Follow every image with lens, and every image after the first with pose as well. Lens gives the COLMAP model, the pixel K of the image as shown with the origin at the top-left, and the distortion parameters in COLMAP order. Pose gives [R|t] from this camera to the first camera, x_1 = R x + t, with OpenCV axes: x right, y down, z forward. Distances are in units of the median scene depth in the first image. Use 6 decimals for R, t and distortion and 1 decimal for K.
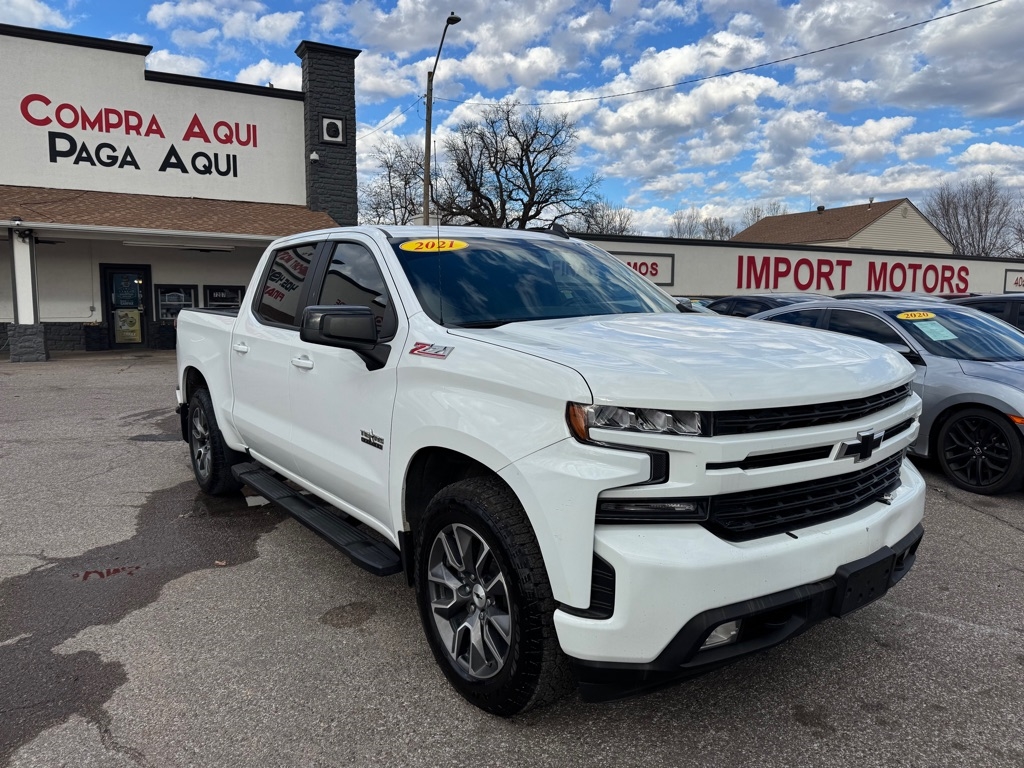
lens RADIAL K [[715.4, 0, 509.3], [0, 715.4, 386.0], [0, 0, 1]] dist [0.040807, -0.049015]
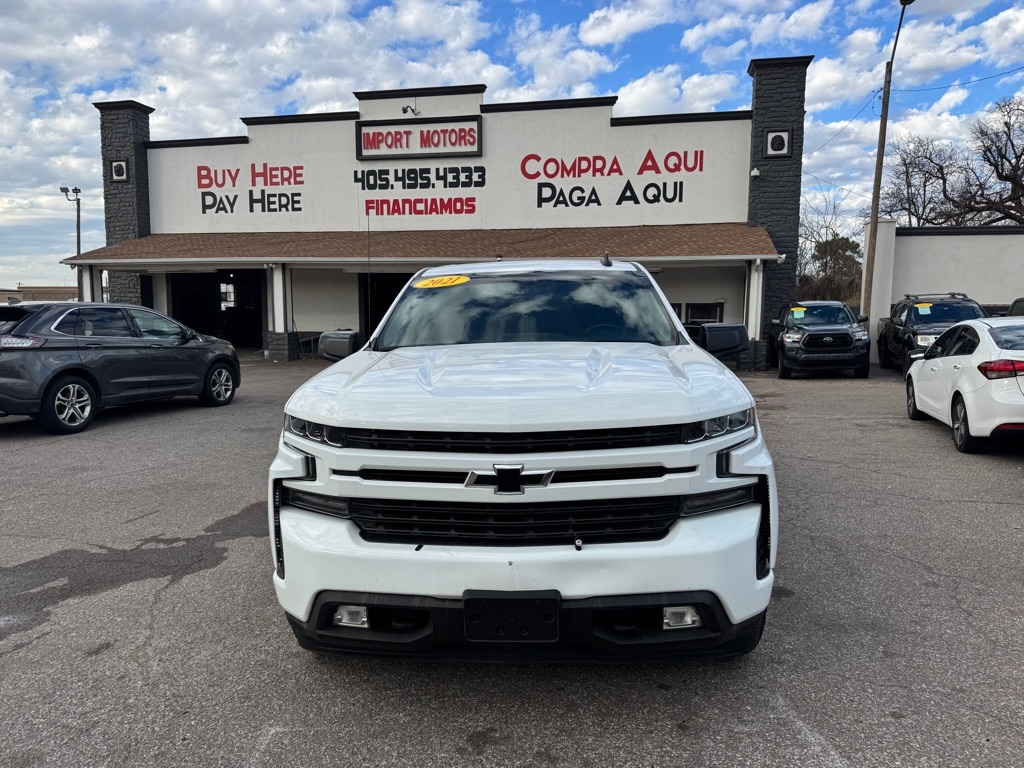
lens RADIAL K [[707.6, 0, 510.7], [0, 707.6, 390.3], [0, 0, 1]] dist [0.122085, -0.196584]
pose [[0.763908, 0.065591, -0.641984, 0.136803], [-0.073533, 0.997189, 0.014384, -0.006951], [0.641123, 0.036219, 0.766583, 0.027908]]
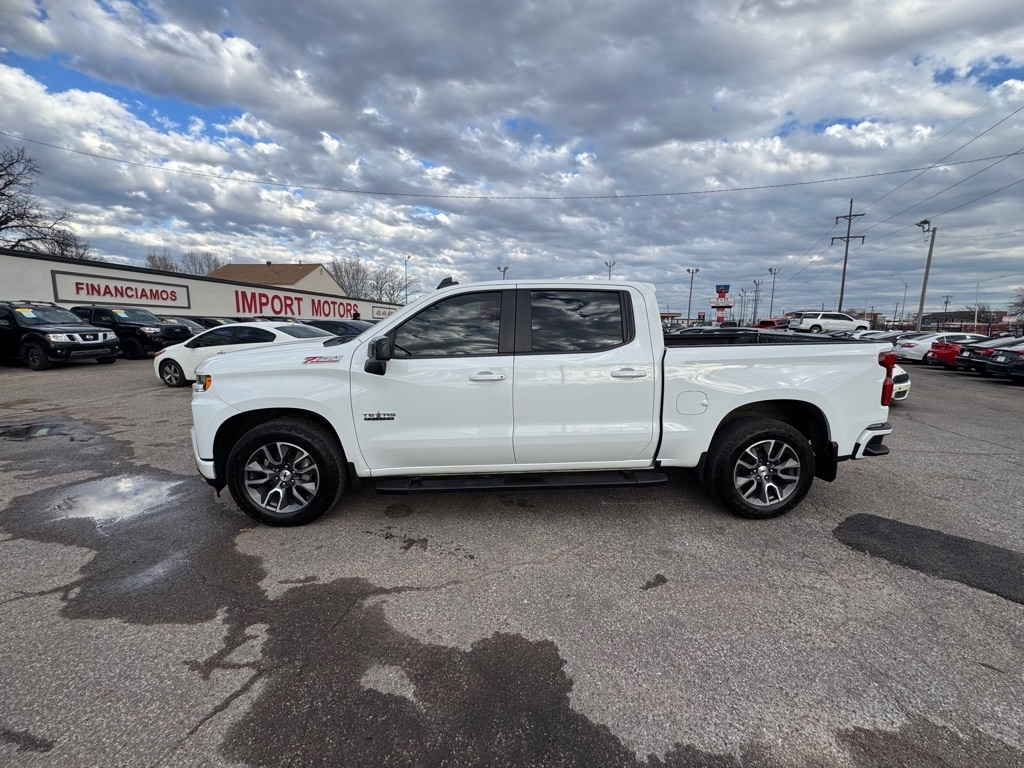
lens RADIAL K [[432.8, 0, 512.7], [0, 432.8, 383.7], [0, 0, 1]] dist [-0.003273, -0.000473]
pose [[0.568619, -0.105419, 0.815818, -0.153613], [0.082429, 0.994065, 0.071000, -0.007234], [-0.818461, 0.026875, 0.573933, 0.027559]]
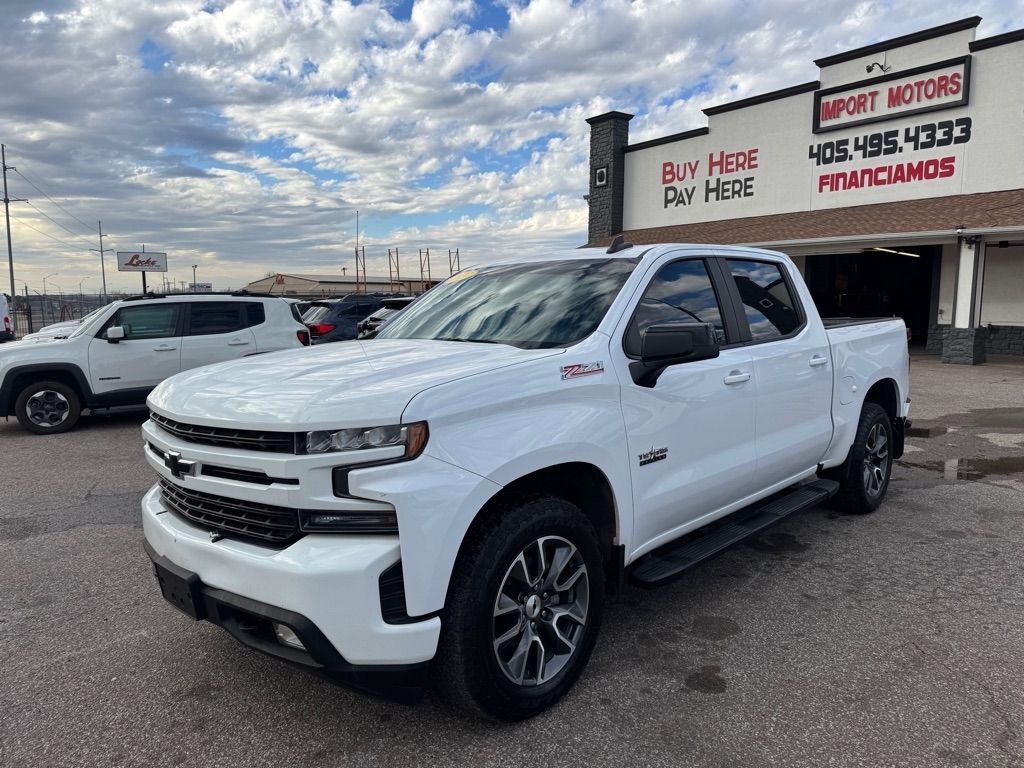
lens RADIAL K [[720.2, 0, 512.6], [0, 720.2, 386.9], [0, 0, 1]] dist [0.005924, -0.010827]
pose [[0.165217, 0.112073, -0.979869, 0.200589], [-0.109468, 0.989468, 0.094713, -0.023882], [0.980163, 0.091616, 0.175745, 0.157893]]
